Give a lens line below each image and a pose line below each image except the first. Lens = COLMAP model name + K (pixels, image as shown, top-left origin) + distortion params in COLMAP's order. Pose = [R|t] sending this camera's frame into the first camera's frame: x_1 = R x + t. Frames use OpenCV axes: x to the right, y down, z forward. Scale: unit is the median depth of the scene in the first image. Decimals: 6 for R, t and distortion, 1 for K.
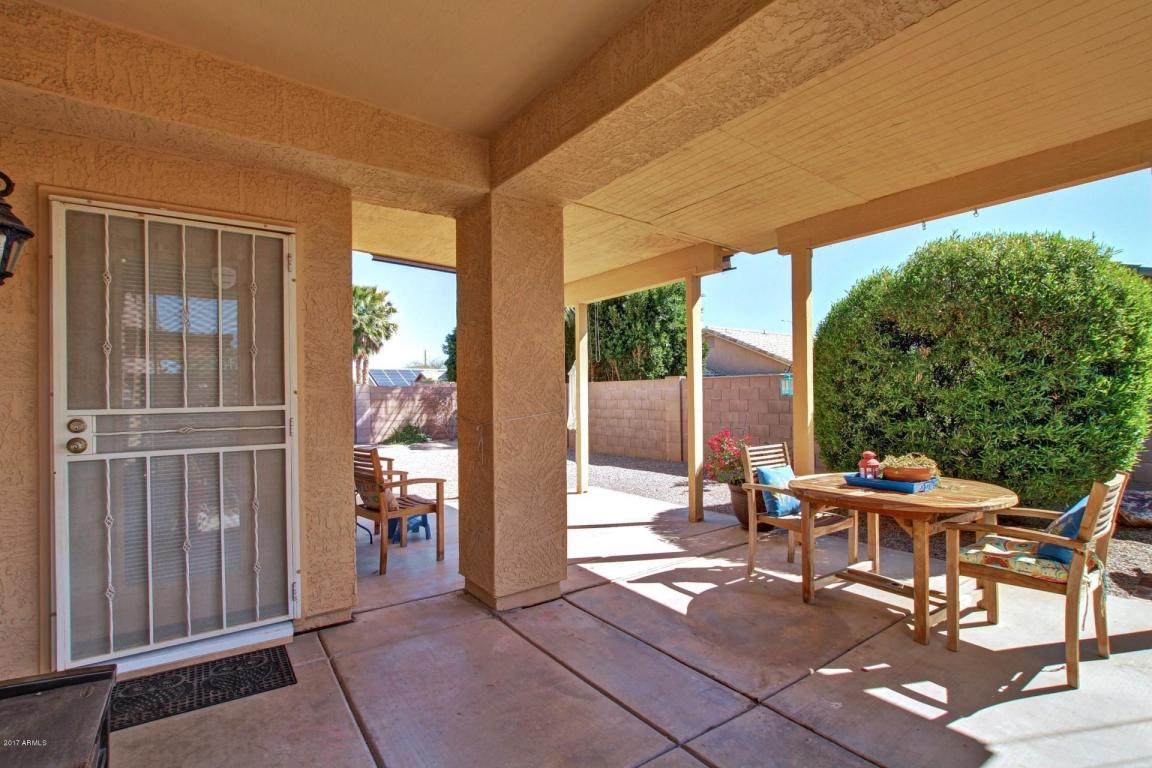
lens RADIAL K [[536.0, 0, 577.2], [0, 536.0, 391.8], [0, 0, 1]] dist [-0.022447, 0.000691]
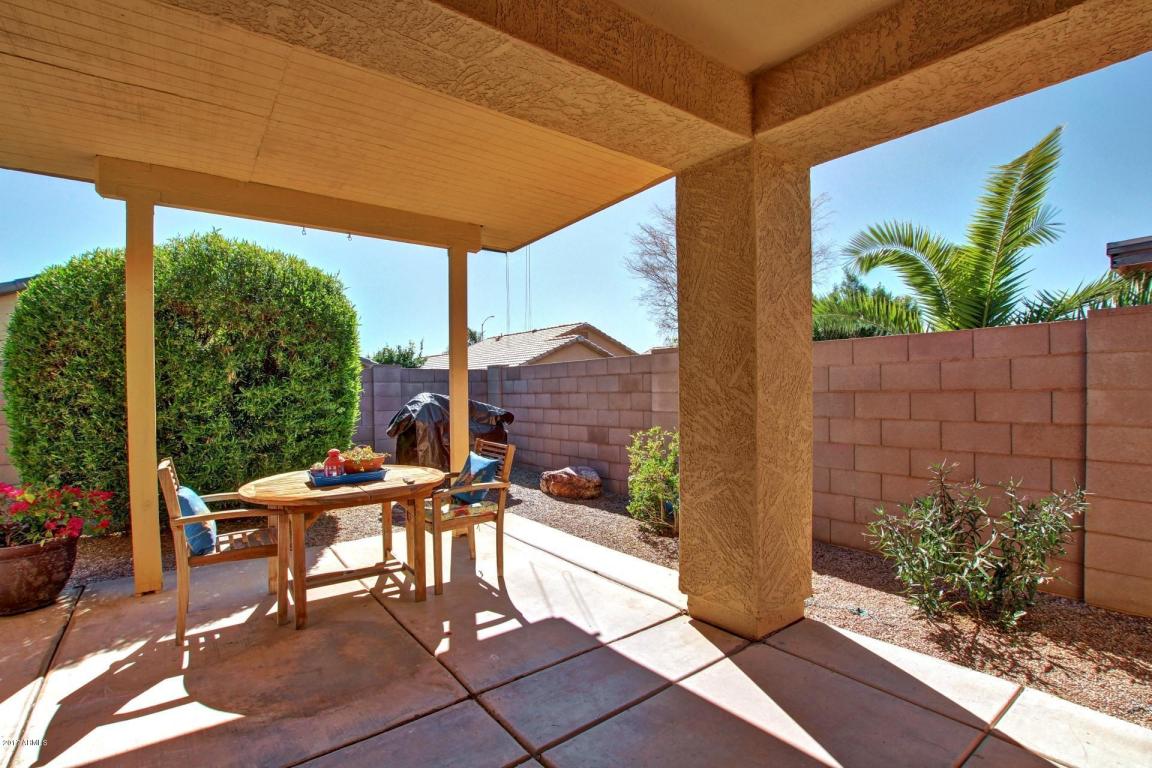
lens RADIAL K [[536.0, 0, 569.9], [0, 536.0, 388.6], [0, 0, 1]] dist [-0.022447, 0.000691]
pose [[-0.024404, 0.007522, 0.999674, -0.450989], [0.006461, 0.999952, -0.007366, 0.009689], [-0.999681, 0.006280, -0.024451, 0.565667]]
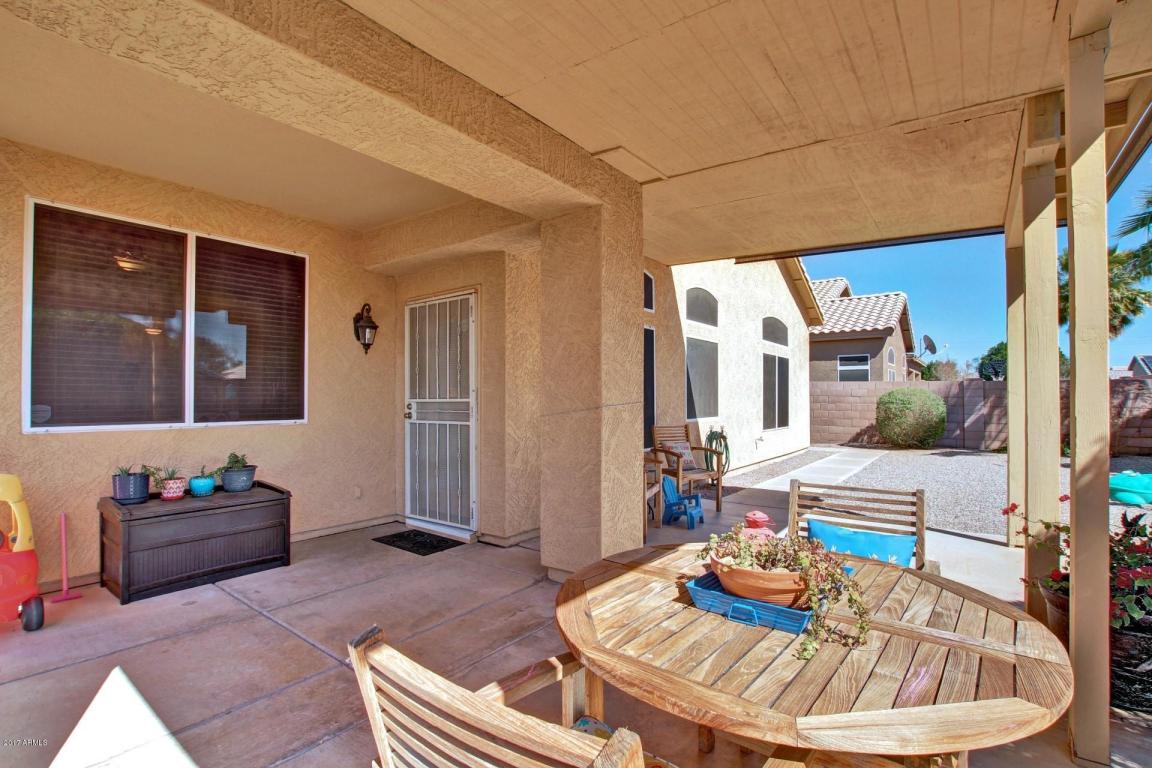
lens RADIAL K [[536.0, 0, 575.7], [0, 536.0, 388.2], [0, 0, 1]] dist [-0.022447, 0.000691]
pose [[0.297947, -0.005219, -0.954568, 0.937258], [0.007669, 0.999966, -0.003073, 0.000529], [0.954551, -0.006405, 0.297977, 0.679257]]
